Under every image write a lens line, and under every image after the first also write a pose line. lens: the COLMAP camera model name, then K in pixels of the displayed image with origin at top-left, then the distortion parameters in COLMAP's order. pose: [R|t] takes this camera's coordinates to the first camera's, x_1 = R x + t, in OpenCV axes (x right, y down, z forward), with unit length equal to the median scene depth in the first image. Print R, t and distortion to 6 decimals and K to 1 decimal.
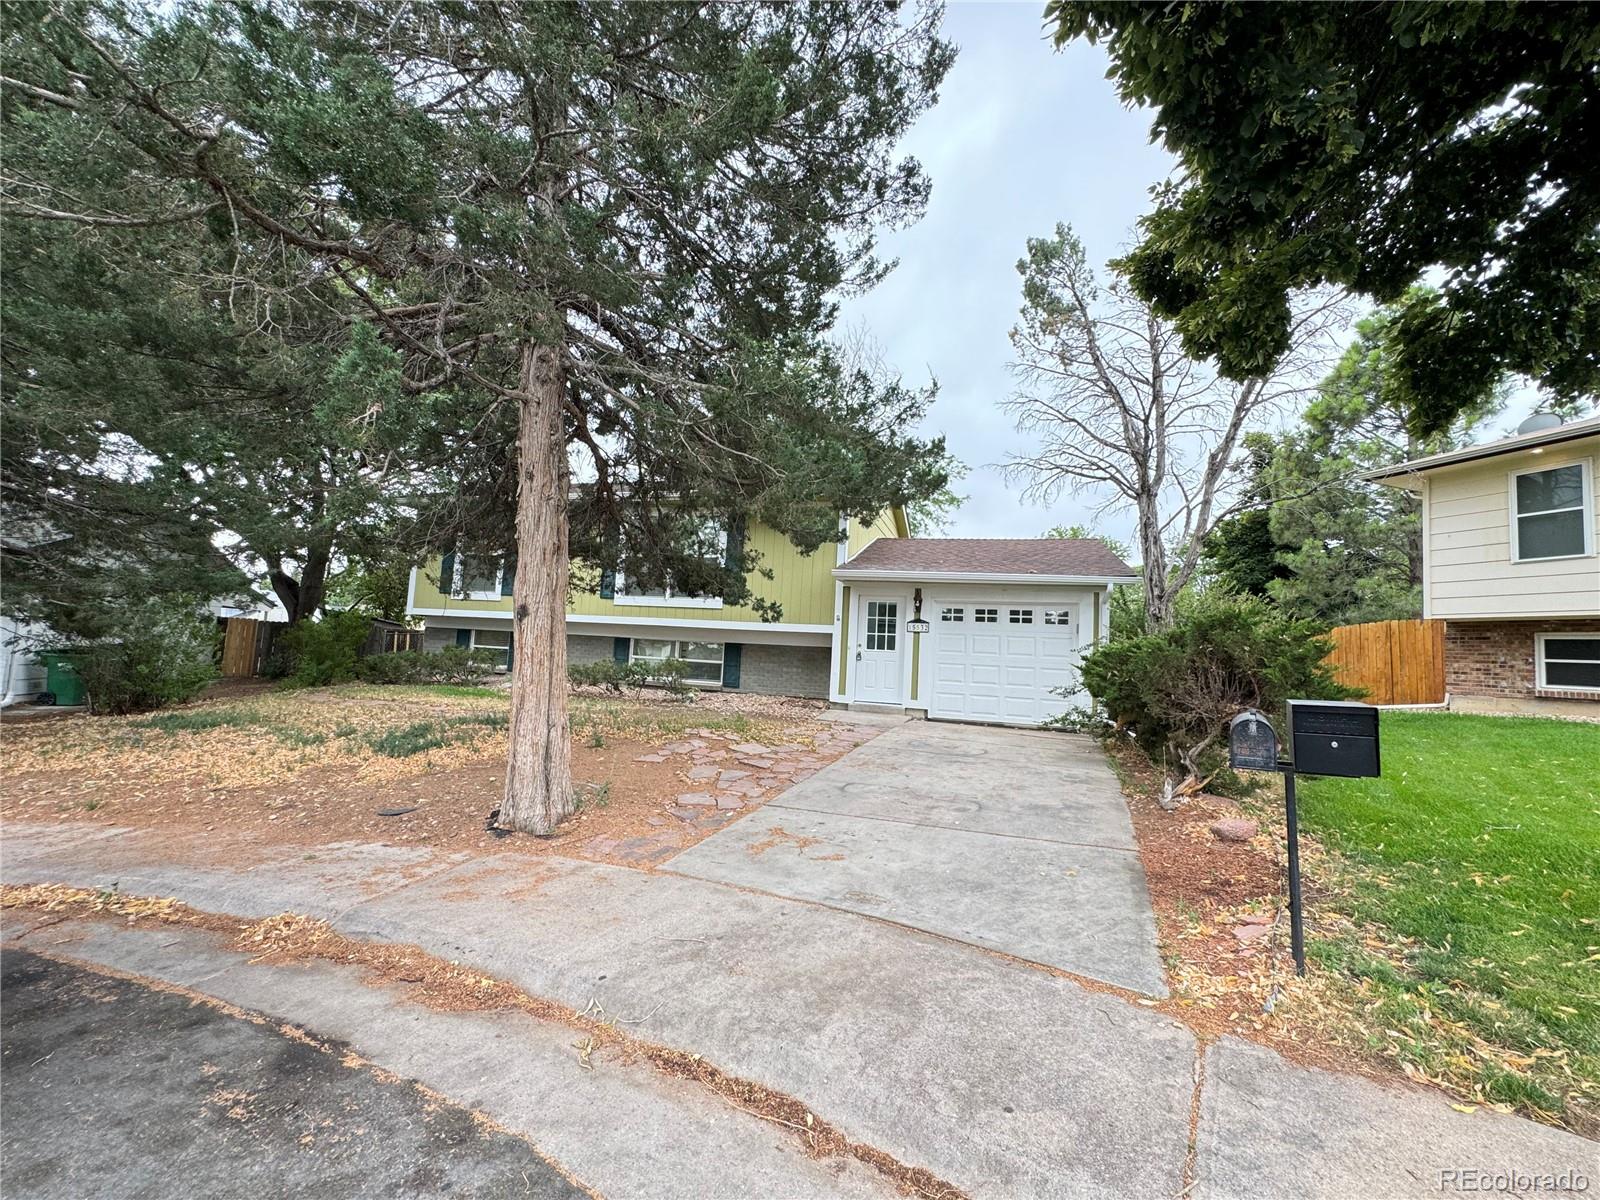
lens RADIAL K [[642.9, 0, 797.9], [0, 642.9, 596.3], [0, 0, 1]] dist [-0.000887, -0.000212]
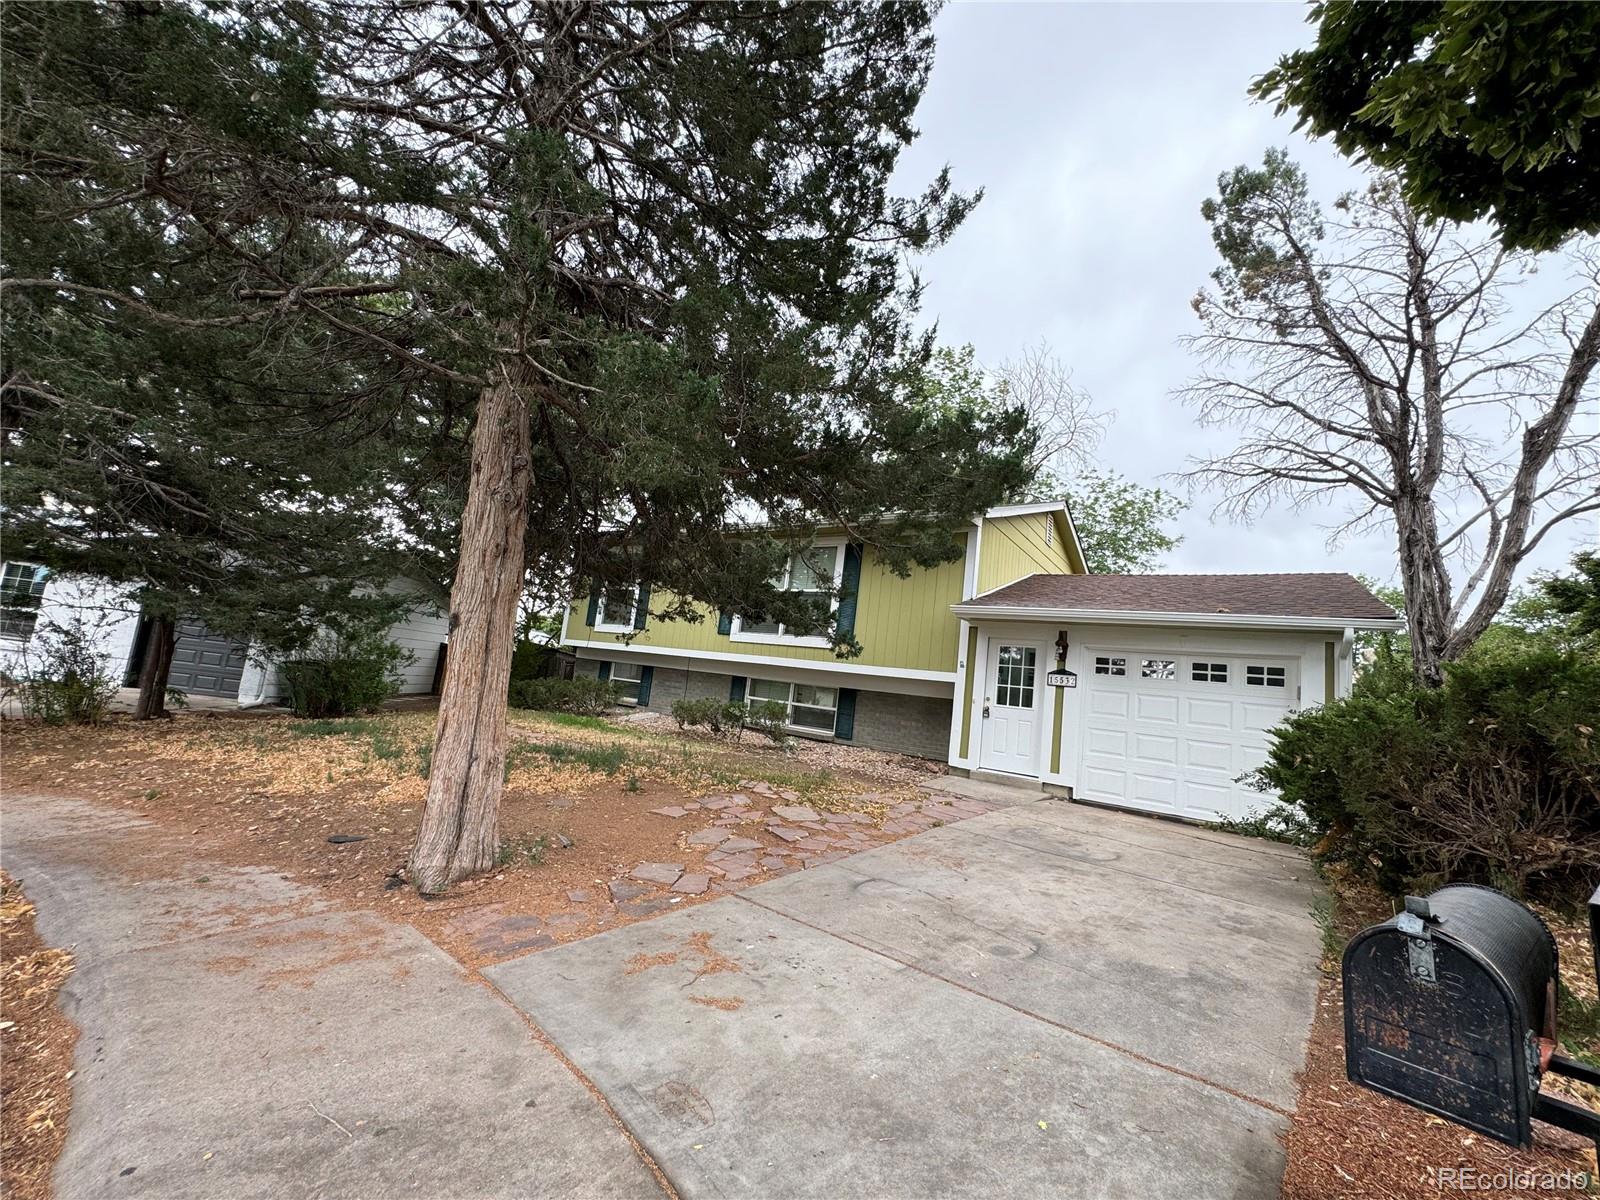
lens RADIAL K [[638.7, 0, 800.0], [0, 638.7, 600.0], [0, 0, 1]] dist [-0.000944, -0.000591]
pose [[0.948901, 0.013243, -0.315295, 0.141400], [-0.037310, 0.996820, -0.070418, 0.019063], [0.313359, 0.078583, 0.946378, 0.166826]]
